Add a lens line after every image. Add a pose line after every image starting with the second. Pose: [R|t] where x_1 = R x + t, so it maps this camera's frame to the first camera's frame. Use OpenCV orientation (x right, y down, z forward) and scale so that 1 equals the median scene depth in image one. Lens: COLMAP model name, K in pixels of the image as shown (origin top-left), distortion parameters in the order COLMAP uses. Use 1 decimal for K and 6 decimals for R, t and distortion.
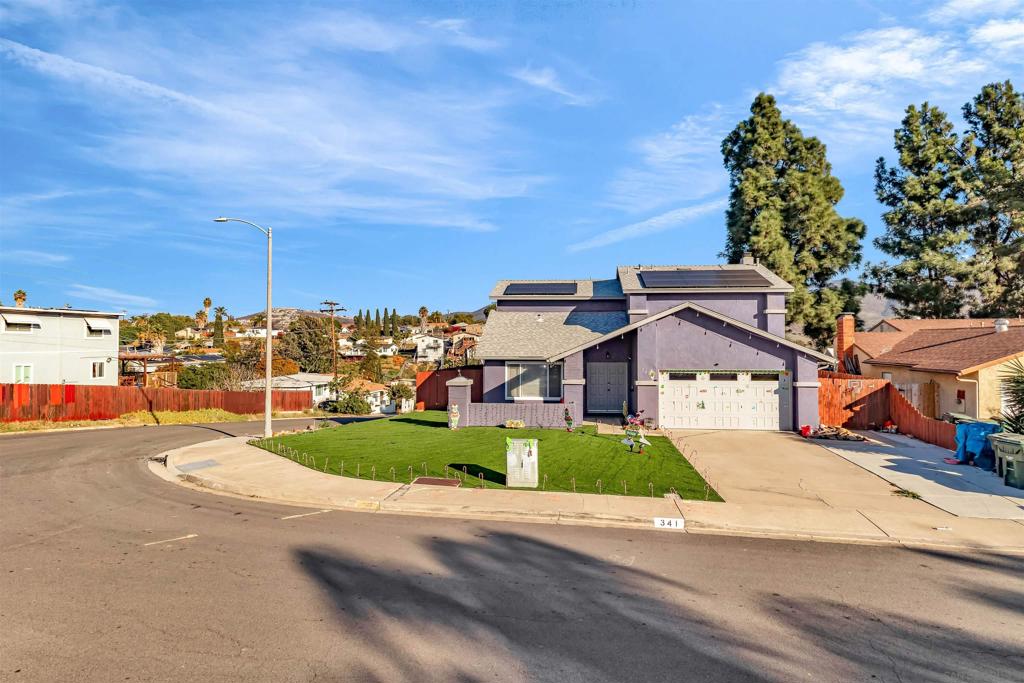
lens RADIAL K [[628.9, 0, 512.4], [0, 628.9, 338.1], [0, 0, 1]] dist [-0.003332, -0.002646]
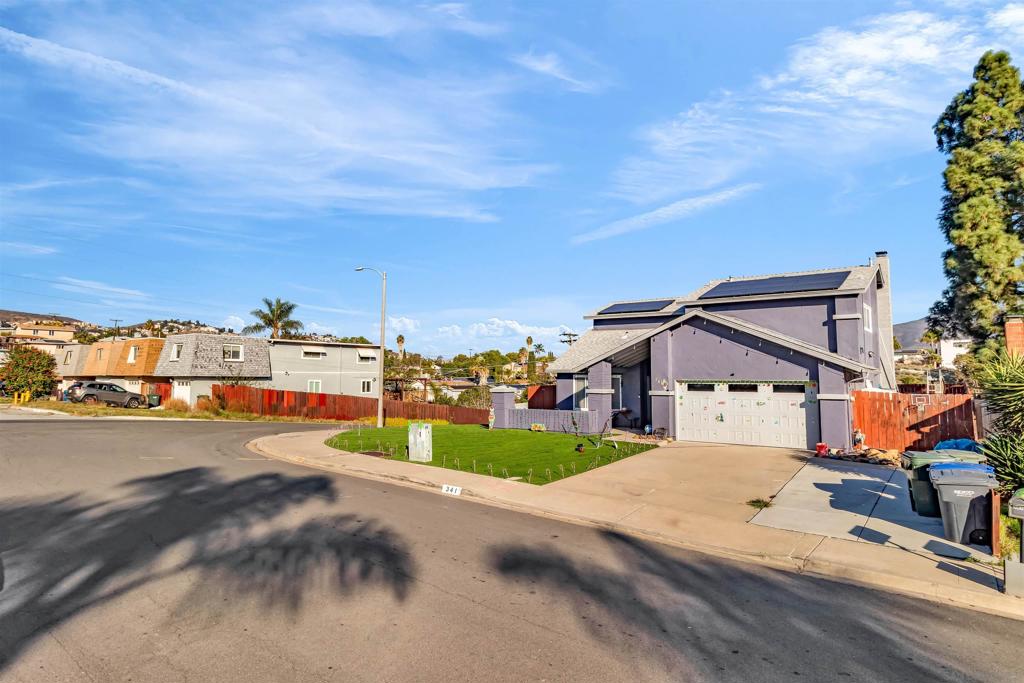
lens RADIAL K [[628.9, 0, 512.6], [0, 628.9, 343.0], [0, 0, 1]] dist [-0.003332, -0.002646]
pose [[0.843903, -0.027178, -0.535807, 0.483703], [-0.001383, 0.998603, -0.052830, 0.039537], [0.536494, 0.045324, 0.842686, 0.025522]]
